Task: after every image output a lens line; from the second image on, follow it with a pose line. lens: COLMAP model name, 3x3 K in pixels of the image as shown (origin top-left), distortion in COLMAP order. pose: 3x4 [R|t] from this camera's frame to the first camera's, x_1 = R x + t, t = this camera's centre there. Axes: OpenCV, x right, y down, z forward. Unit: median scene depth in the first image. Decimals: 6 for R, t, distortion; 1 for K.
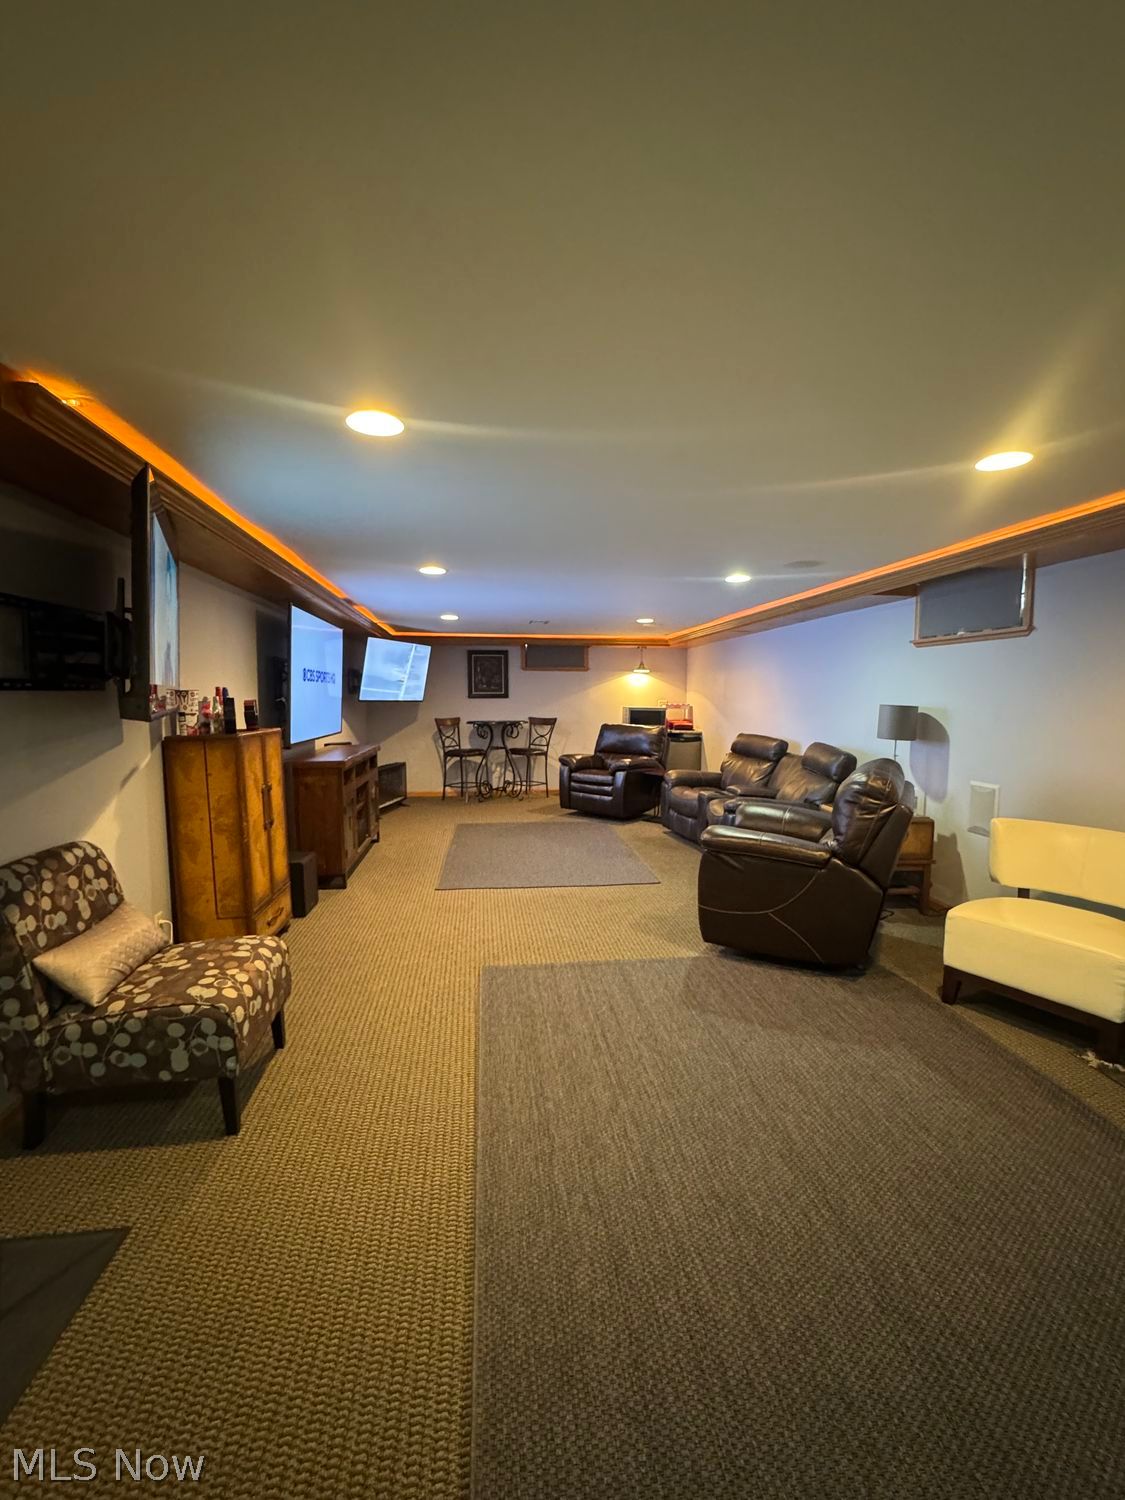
lens RADIAL K [[656.2, 0, 562.3], [0, 656.2, 753.7], [0, 0, 1]] dist [-0.000571, -0.000071]
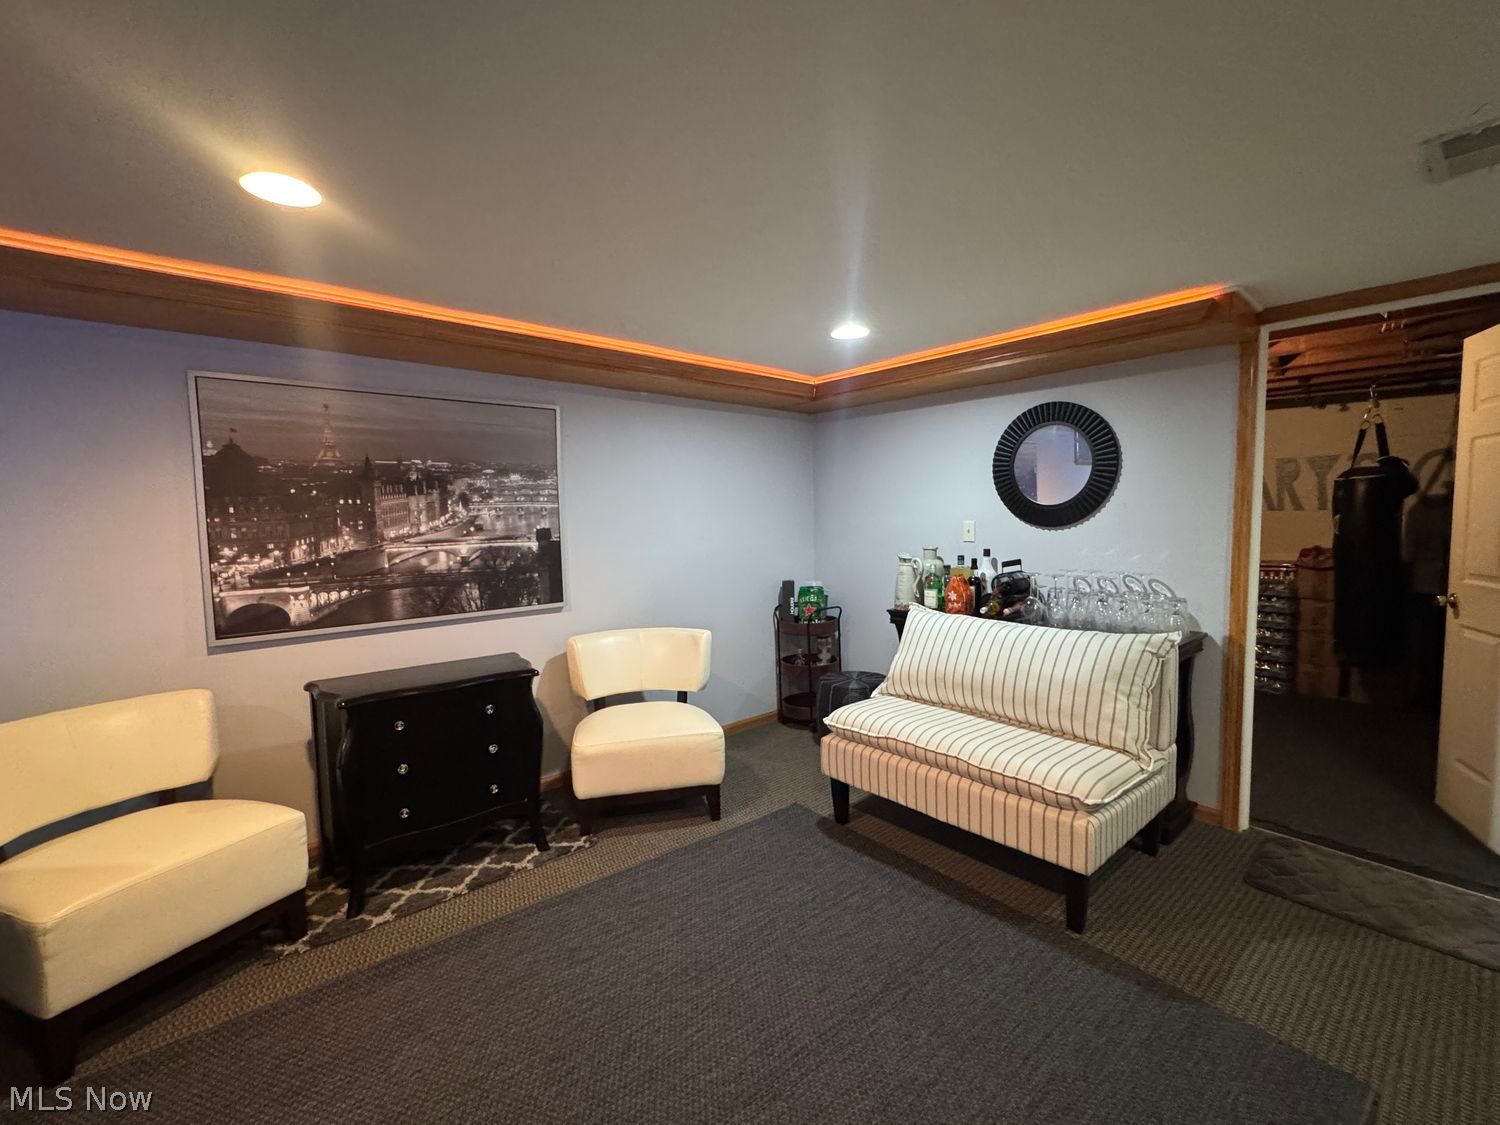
lens RADIAL K [[656.2, 0, 750.5], [0, 656.2, 563.0], [0, 0, 1]] dist [-0.000571, -0.000071]
pose [[-0.544507, -0.047354, 0.837419, -0.241872], [0.090117, 0.989323, 0.114540, -0.086203], [-0.833901, 0.137834, -0.534425, 1.060285]]
